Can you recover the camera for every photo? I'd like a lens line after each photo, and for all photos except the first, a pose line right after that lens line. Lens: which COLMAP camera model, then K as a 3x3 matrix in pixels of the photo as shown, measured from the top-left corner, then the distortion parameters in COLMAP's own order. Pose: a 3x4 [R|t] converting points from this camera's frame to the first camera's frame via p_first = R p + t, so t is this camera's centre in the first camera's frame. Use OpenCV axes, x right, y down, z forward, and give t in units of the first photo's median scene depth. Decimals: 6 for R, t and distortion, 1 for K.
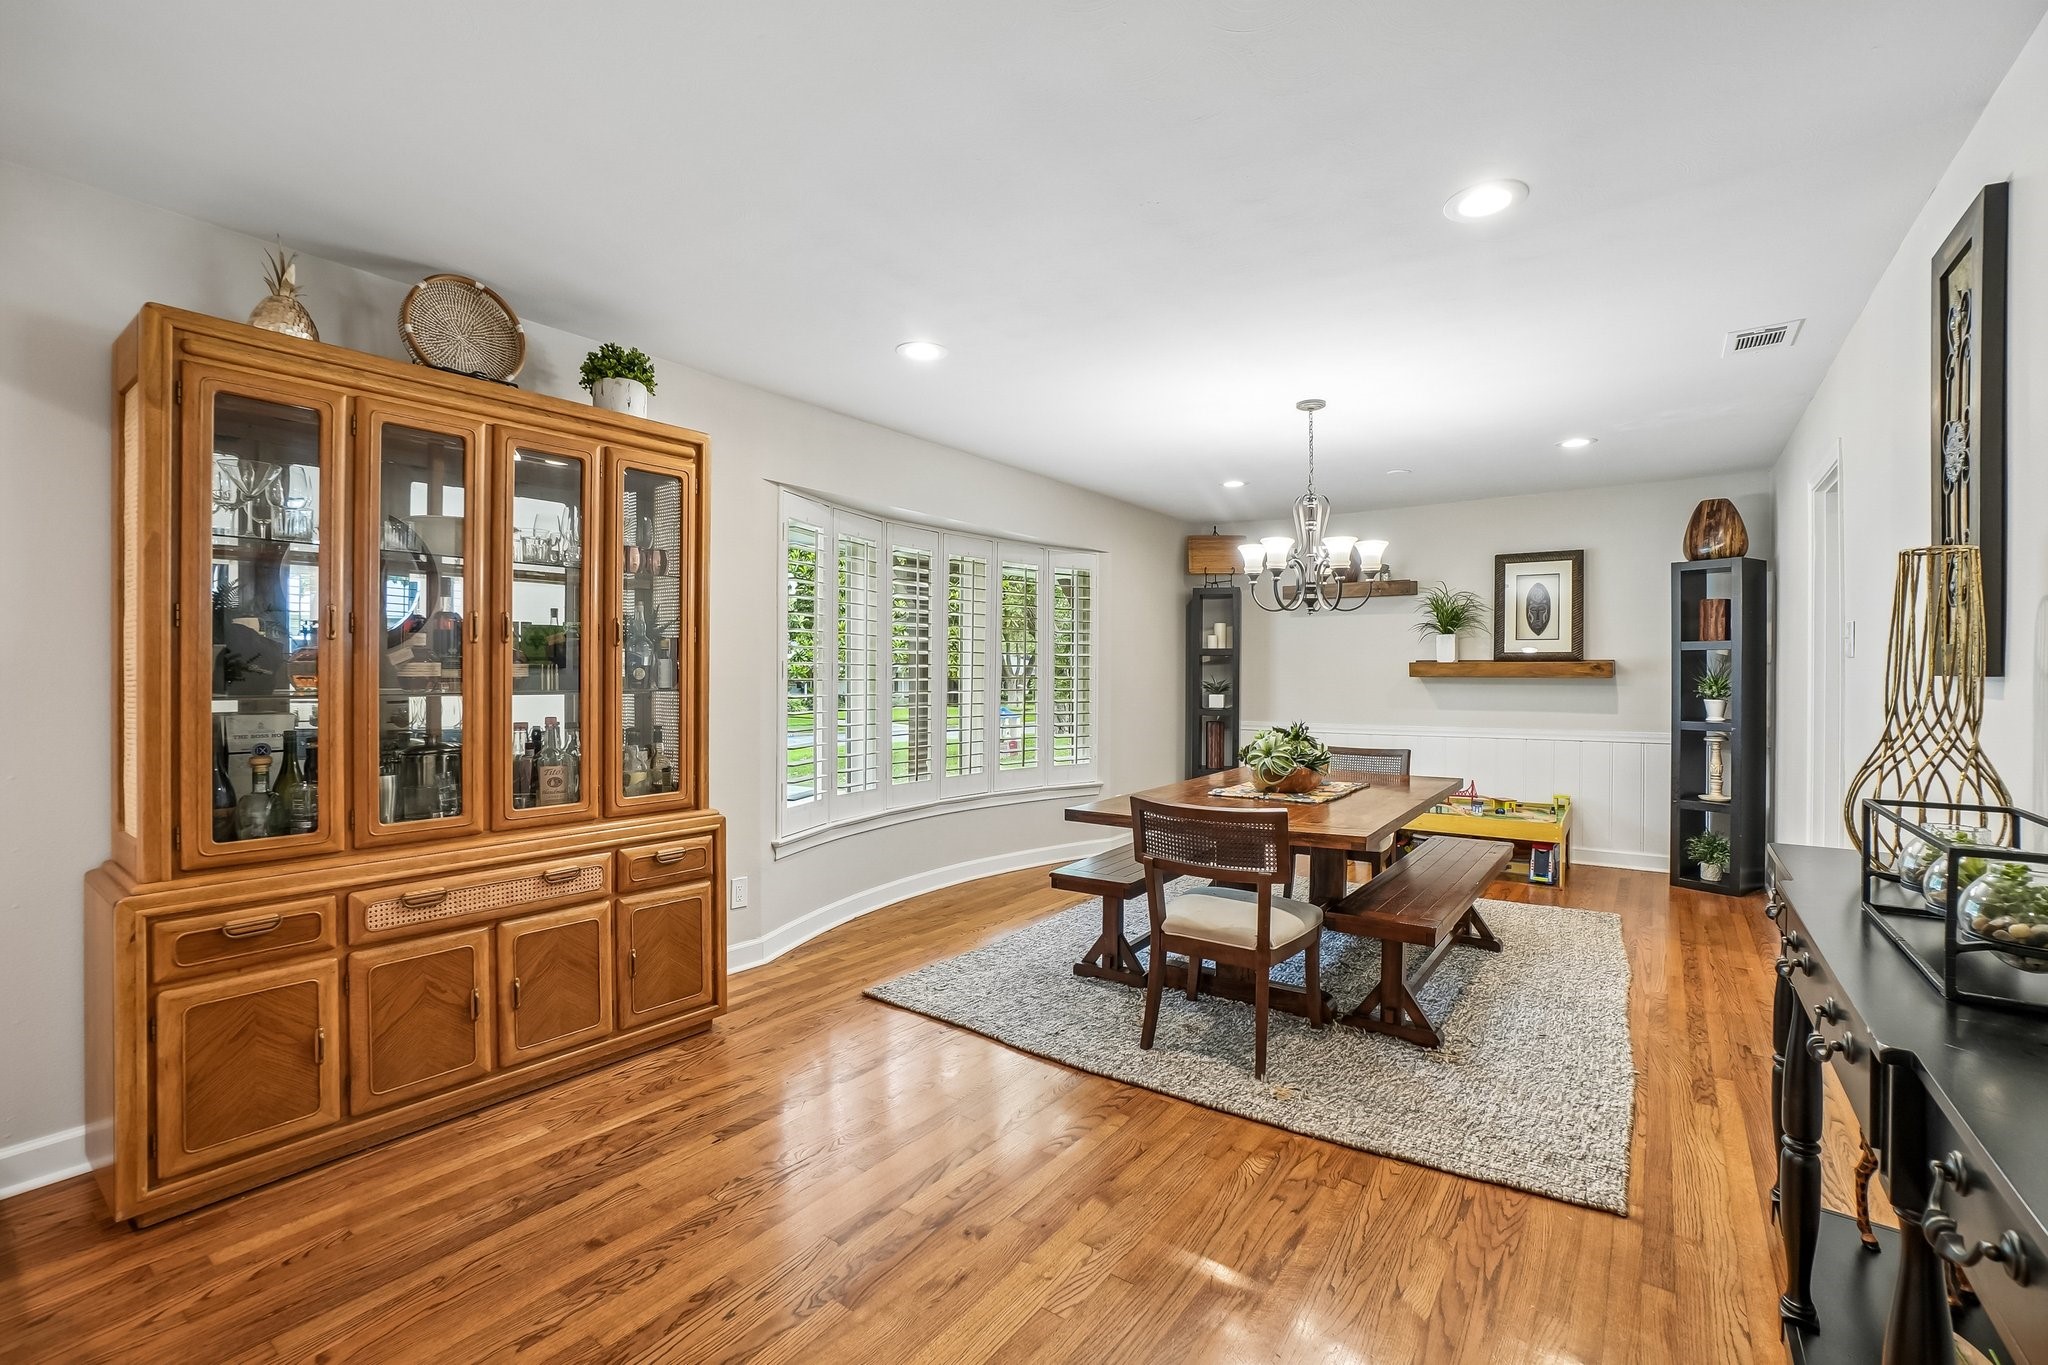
lens RADIAL K [[926.2, 0, 1014.0], [0, 926.2, 670.5], [0, 0, 1]] dist [-0.062850, 0.020894]
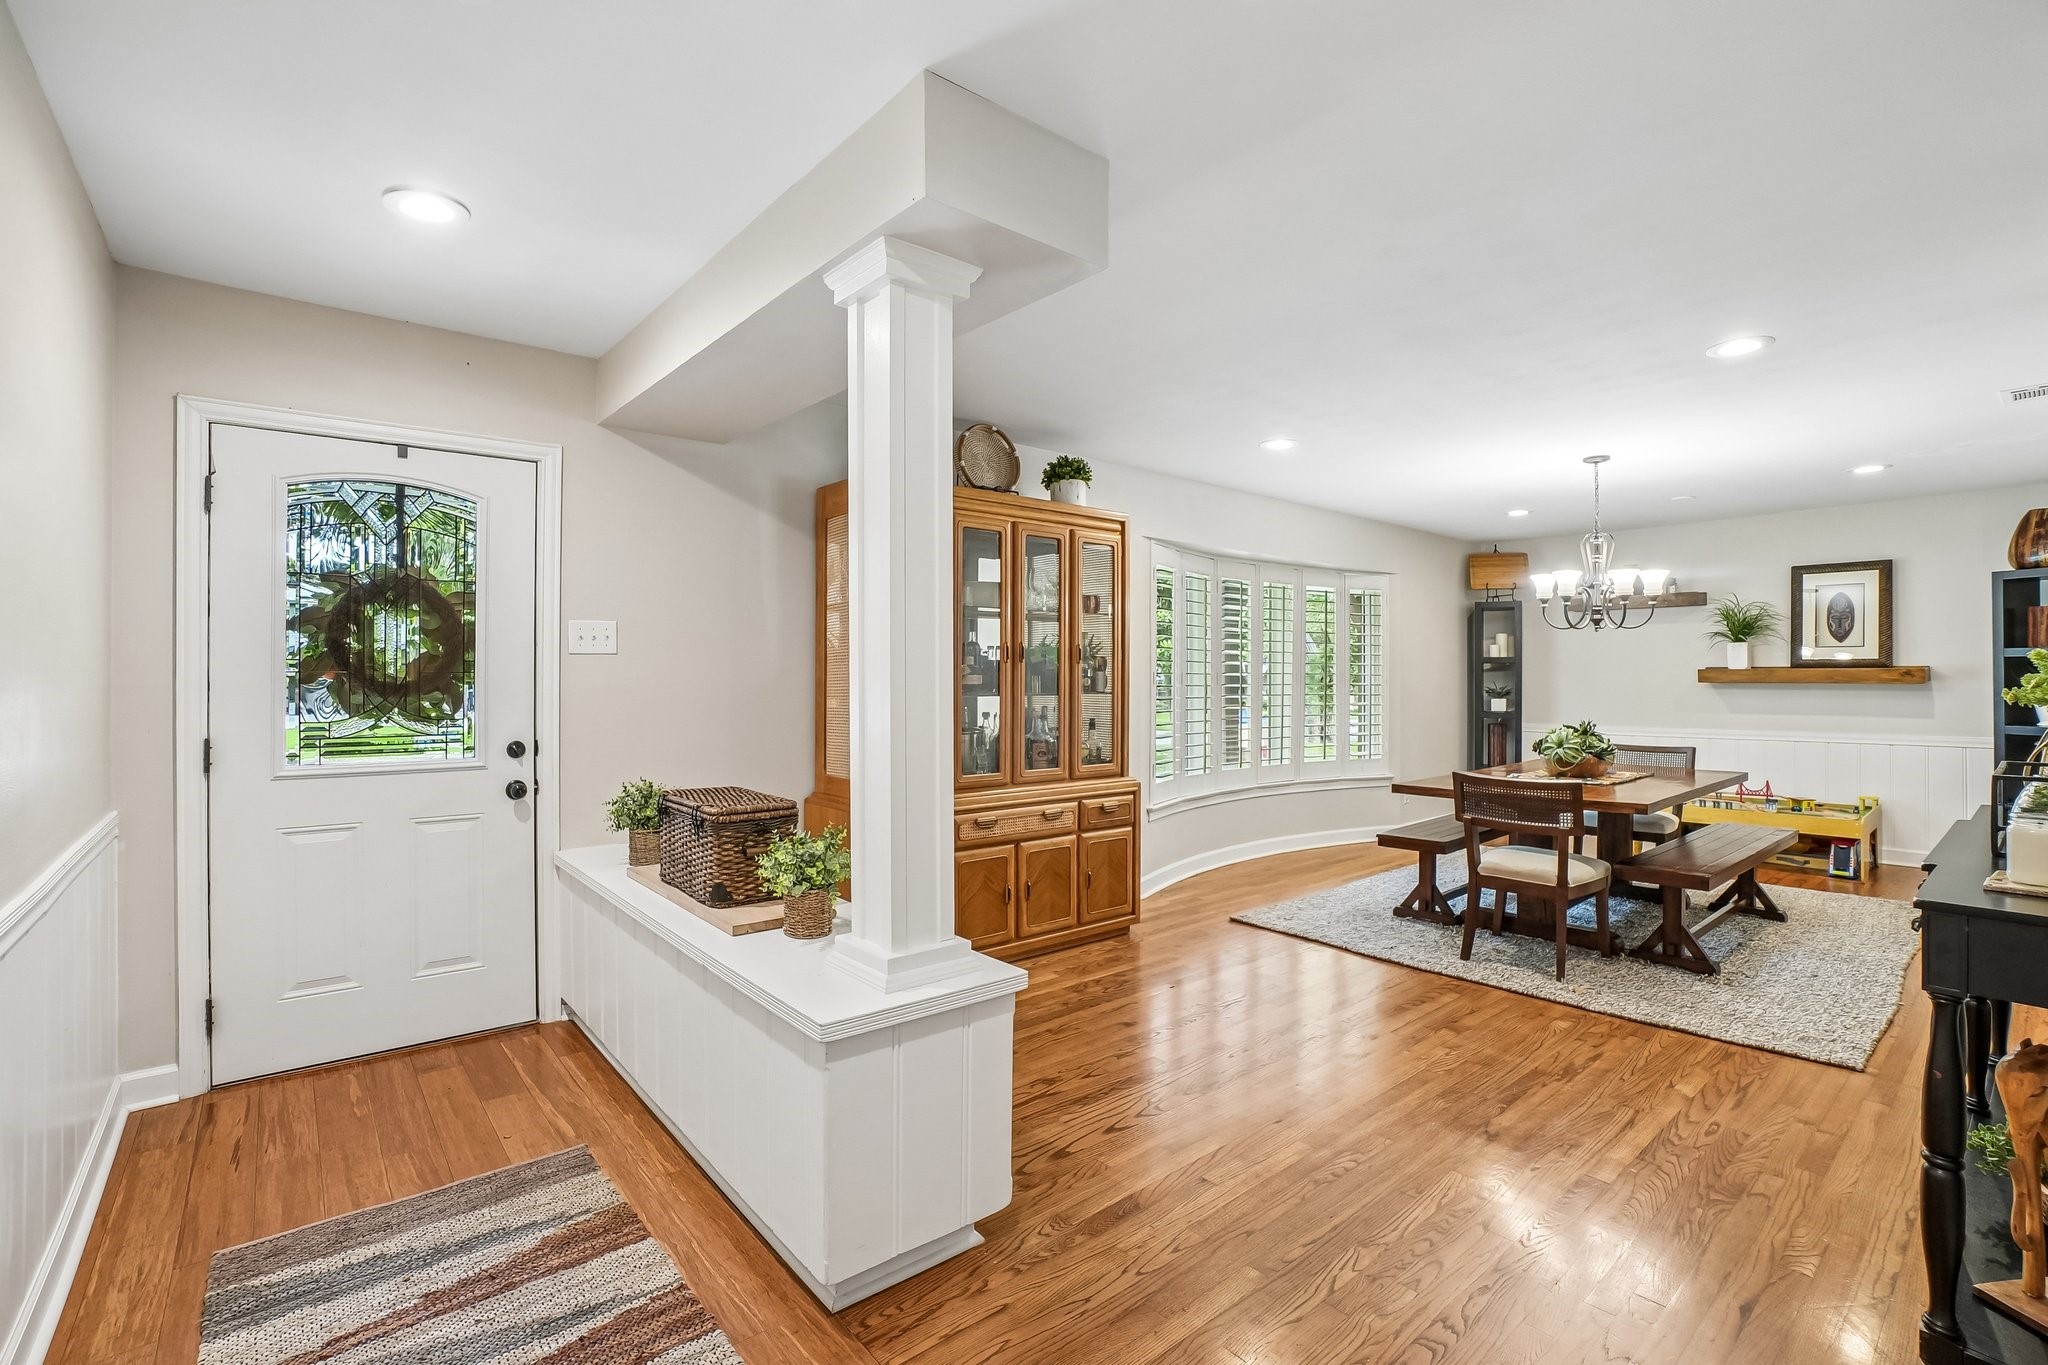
lens RADIAL K [[951.3, 0, 978.2], [0, 951.3, 669.0], [0, 0, 1]] dist [-0.052429, 0.019353]
pose [[0.964641, -0.004509, -0.263528, -0.151651], [0.002710, 0.999970, -0.007188, -0.005676], [0.263553, 0.006220, 0.964625, -0.431834]]
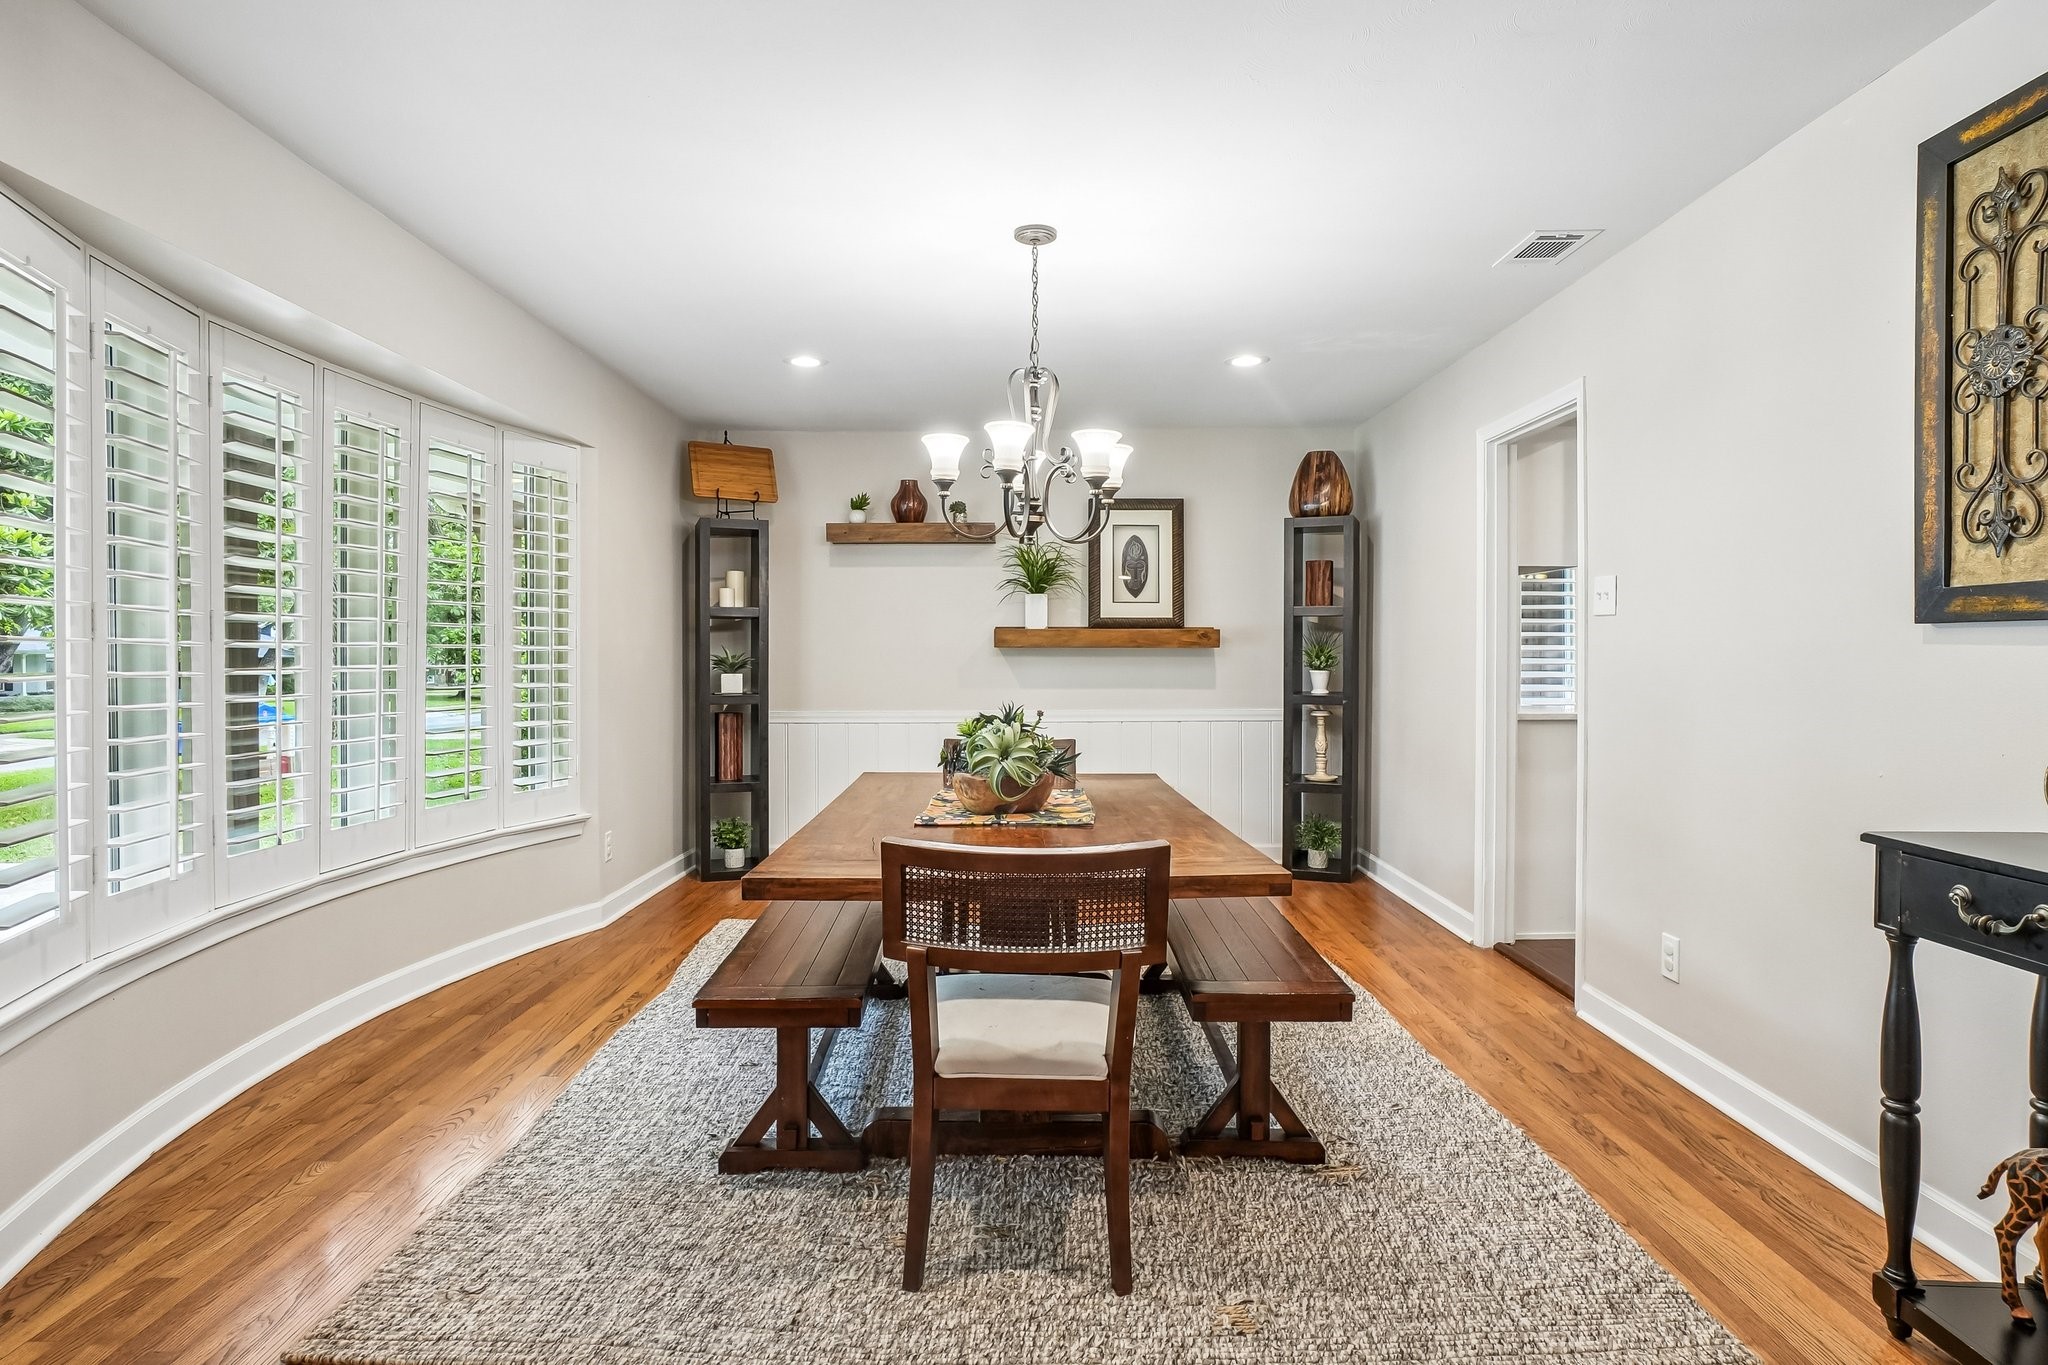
lens RADIAL K [[1101.0, 0, 1013.8], [0, 1101.0, 671.1], [0, 0, 1]] dist [-0.014697, 0.000541]
pose [[0.805767, -0.010720, 0.592135, -0.183262], [0.001313, 0.999866, 0.016316, 0.019403], [-0.592231, -0.012370, 0.805674, 0.379209]]
